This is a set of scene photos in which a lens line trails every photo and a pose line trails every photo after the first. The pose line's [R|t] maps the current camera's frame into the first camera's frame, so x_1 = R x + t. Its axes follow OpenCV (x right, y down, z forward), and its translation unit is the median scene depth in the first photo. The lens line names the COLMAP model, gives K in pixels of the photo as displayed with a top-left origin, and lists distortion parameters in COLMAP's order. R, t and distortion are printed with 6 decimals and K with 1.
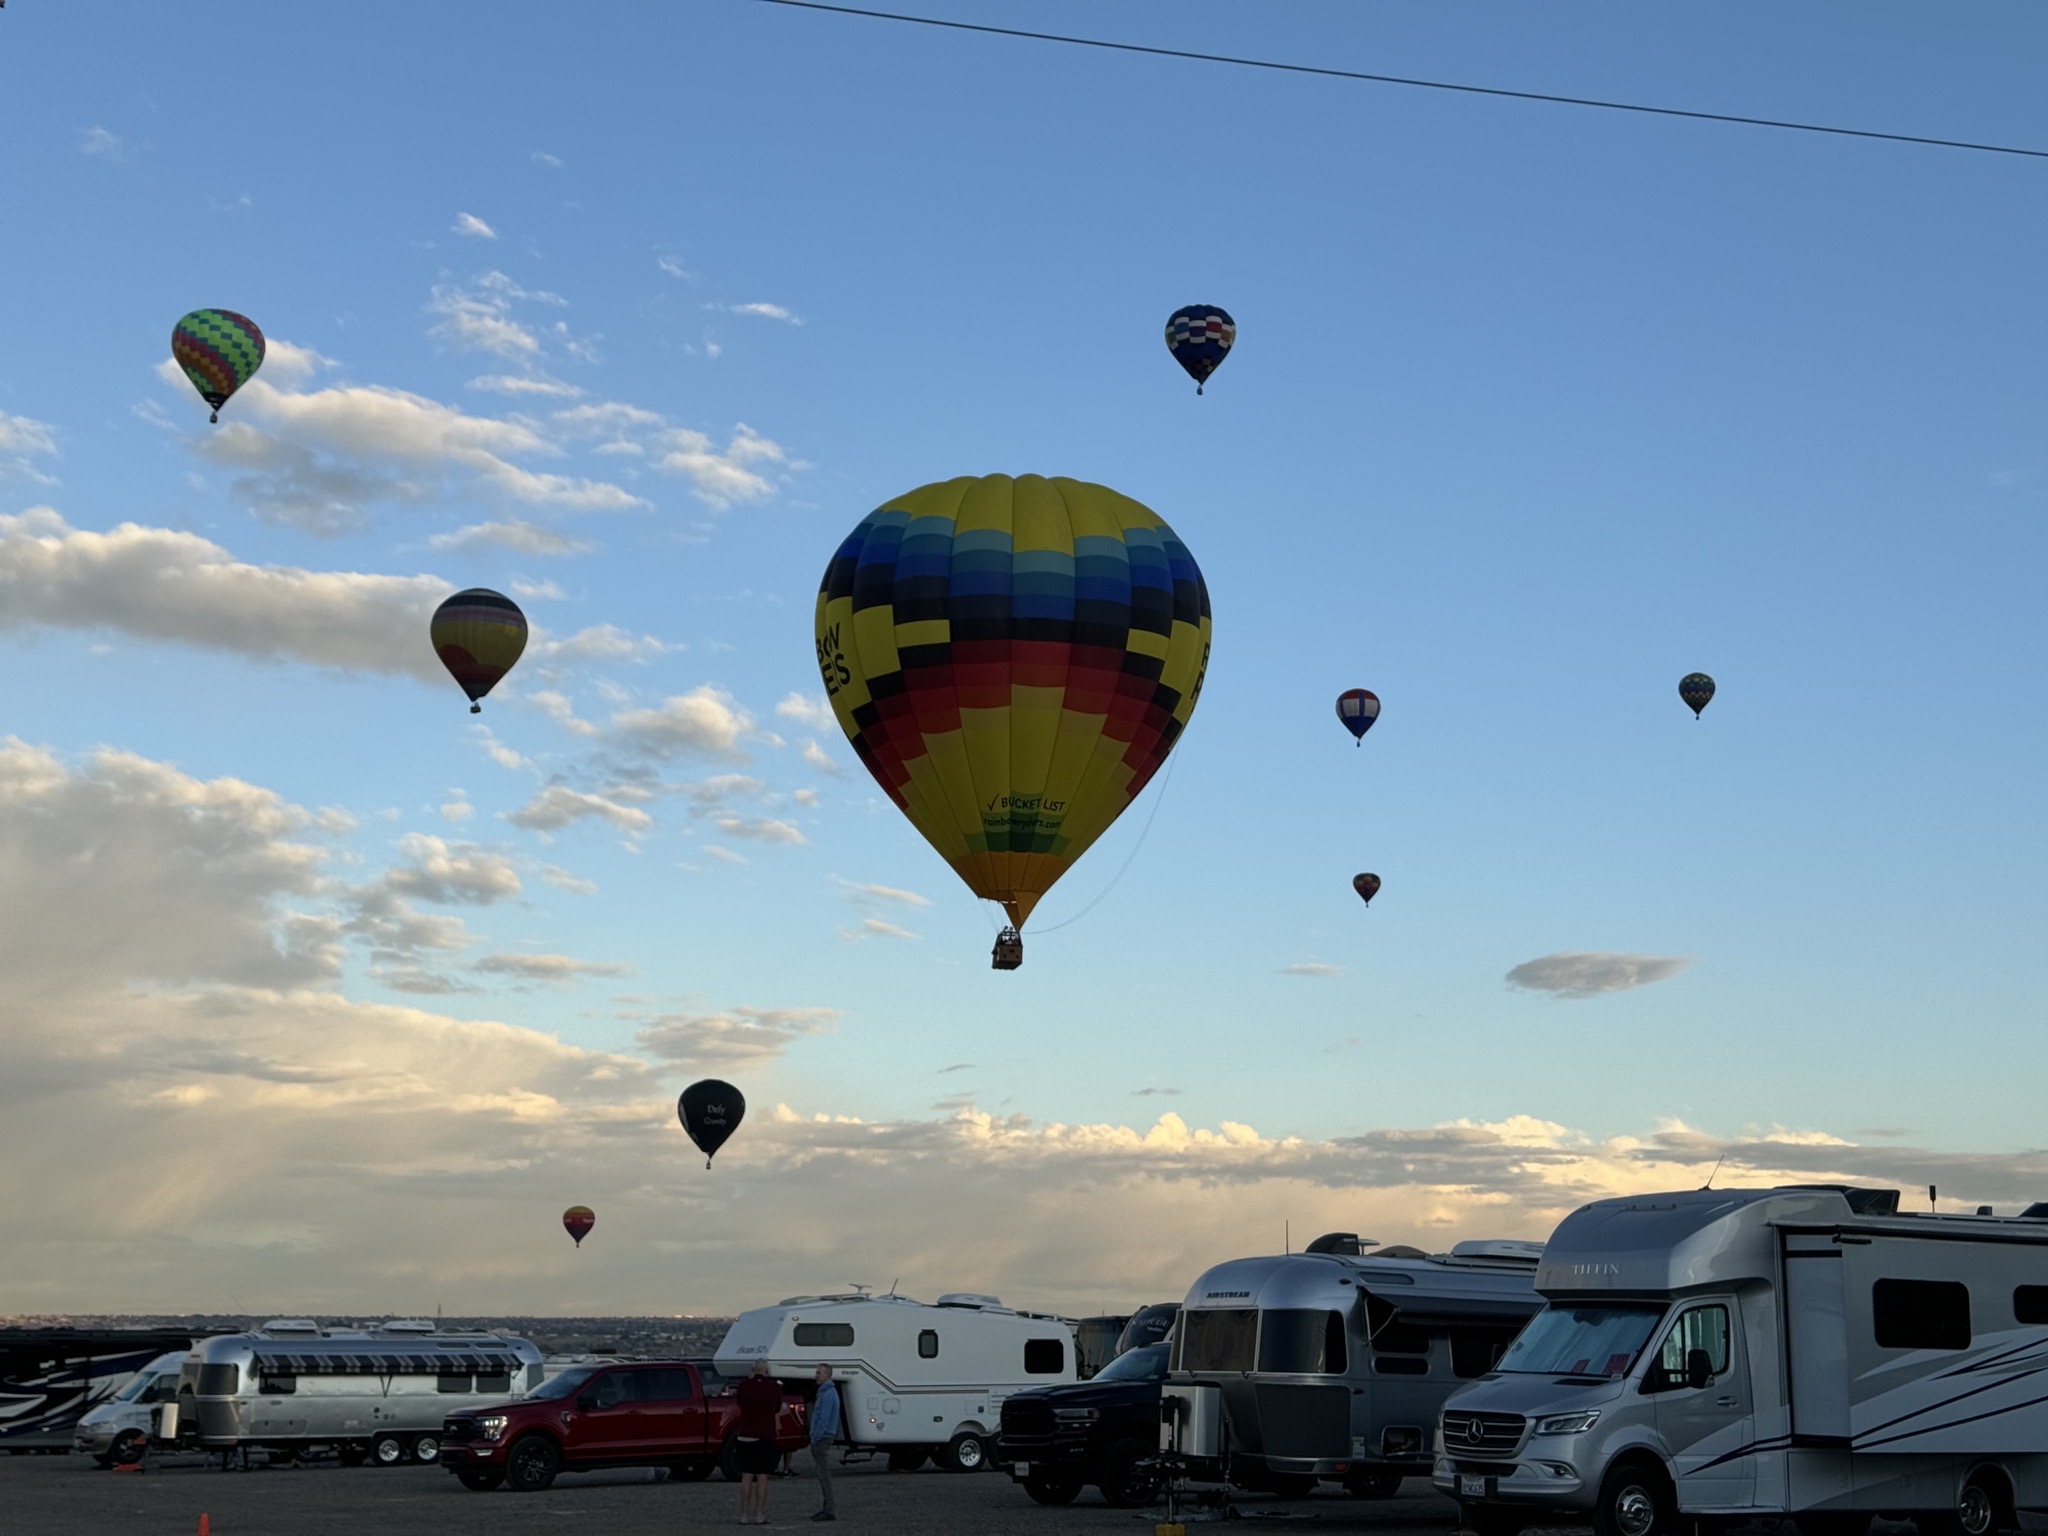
lens RADIAL K [[2784.5, 0, 1019.5], [0, 2784.5, 714.6], [0, 0, 1]] dist [0.170261, -0.287646]
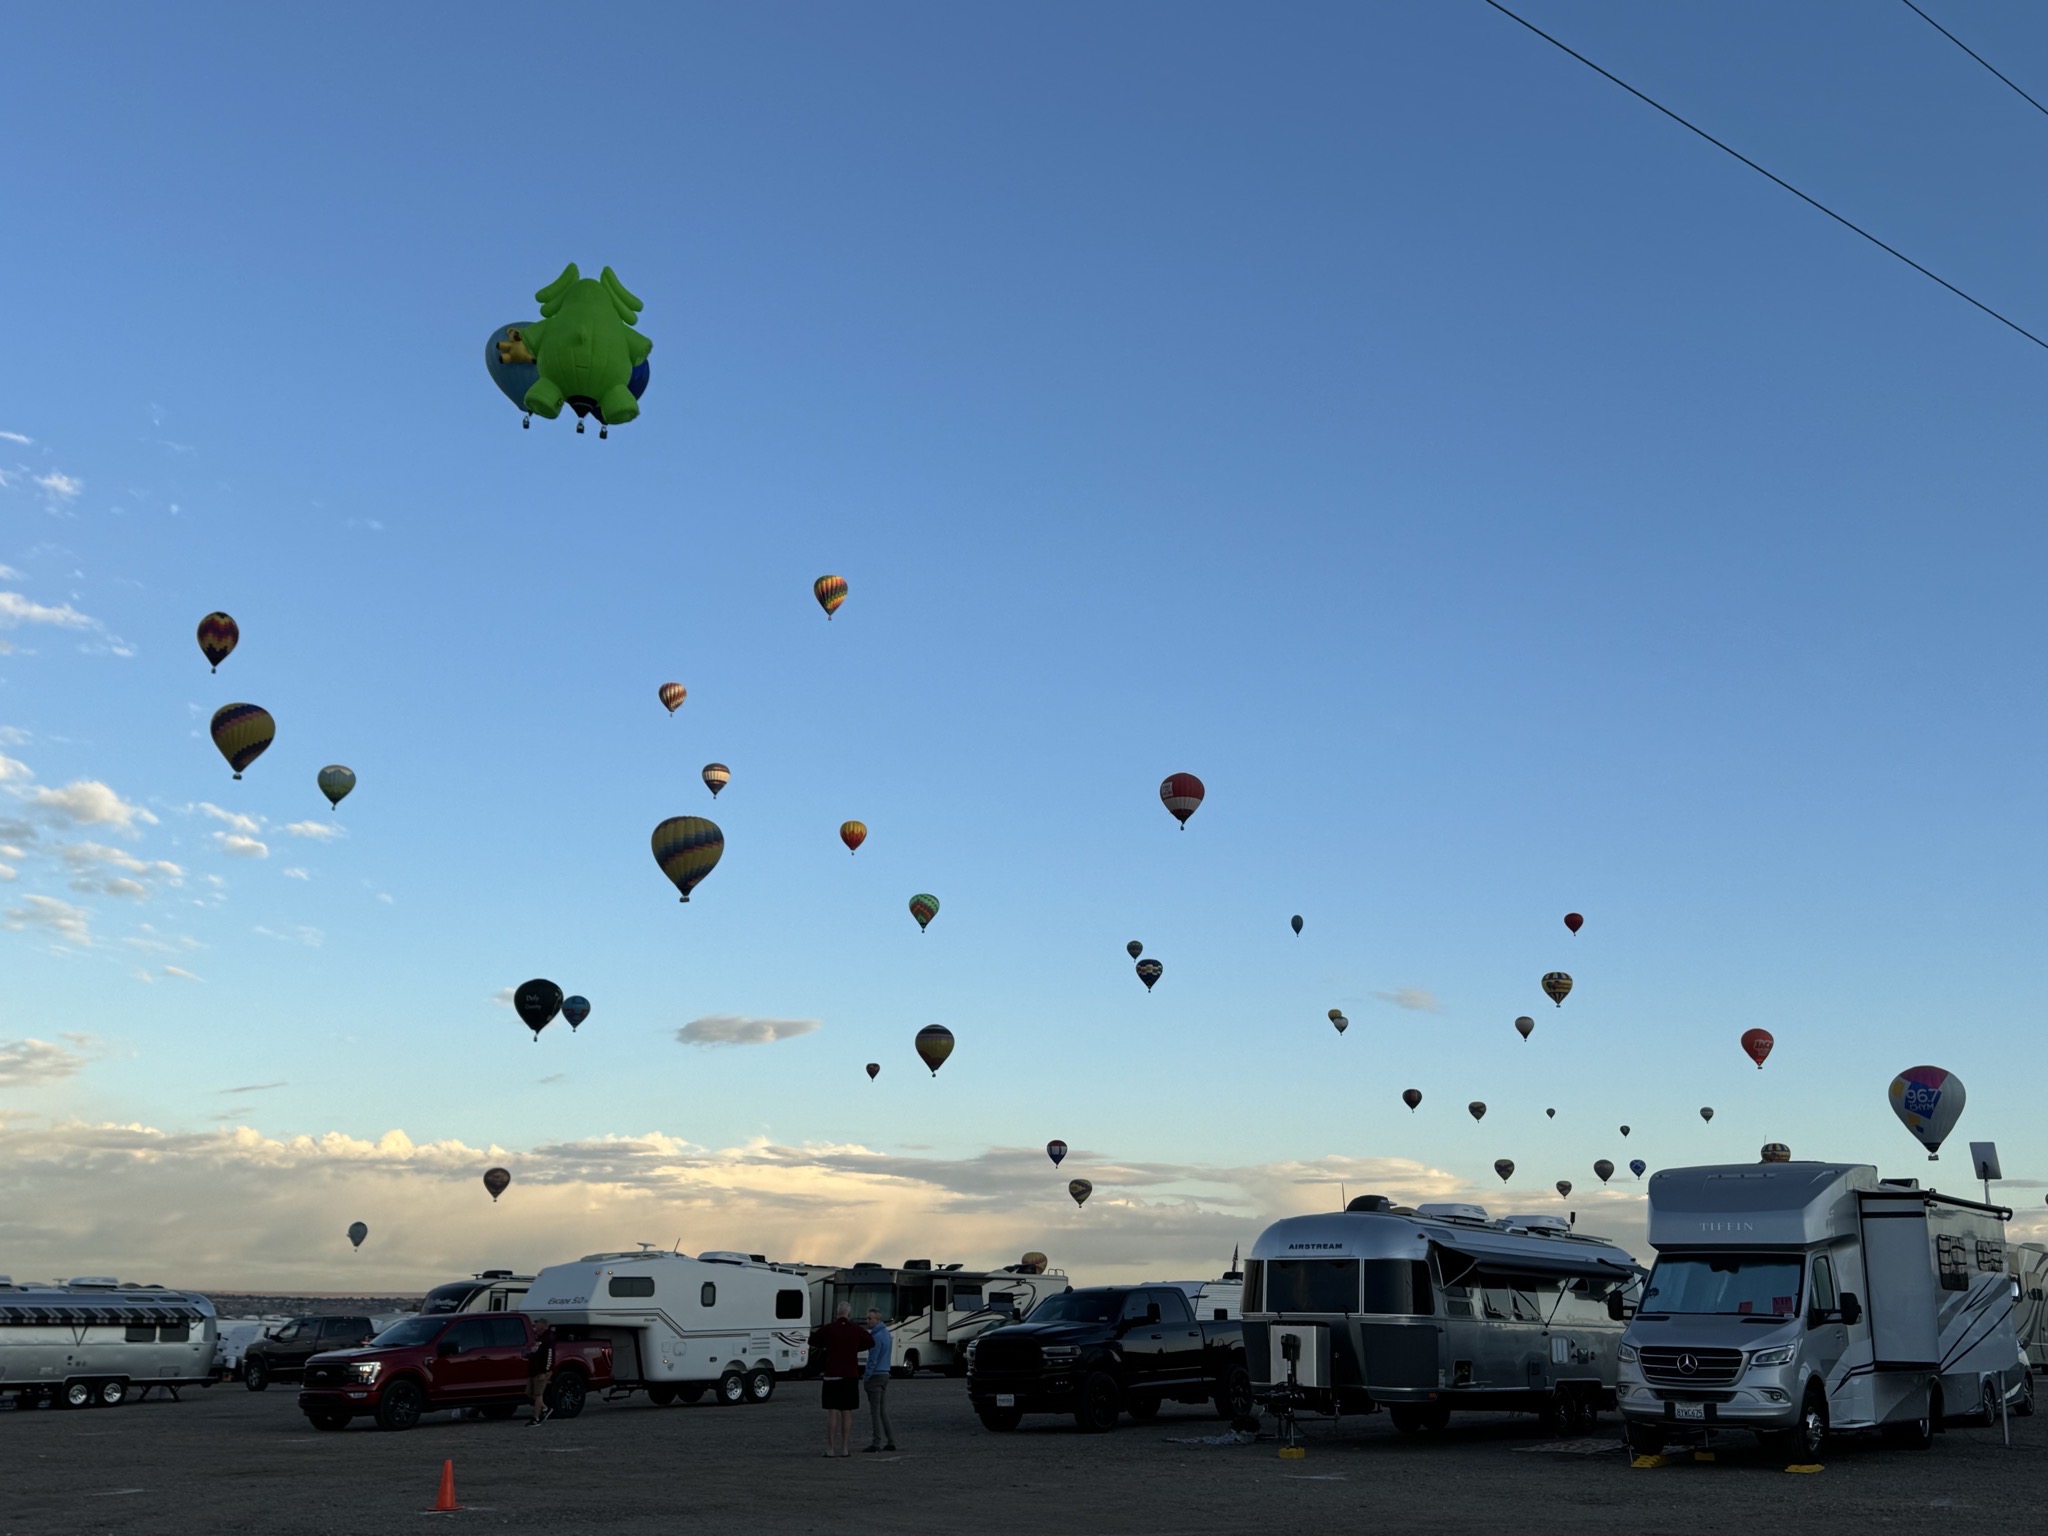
lens RADIAL K [[1974.6, 0, 1024.0], [0, 1974.6, 768.0], [0, 0, 1]] dist [0.162090, -0.304604]
pose [[0.932242, 0.091590, 0.350052, -0.221796], [-0.077525, 0.995526, -0.054017, 0.040485], [-0.353433, 0.023219, 0.935171, 0.168700]]
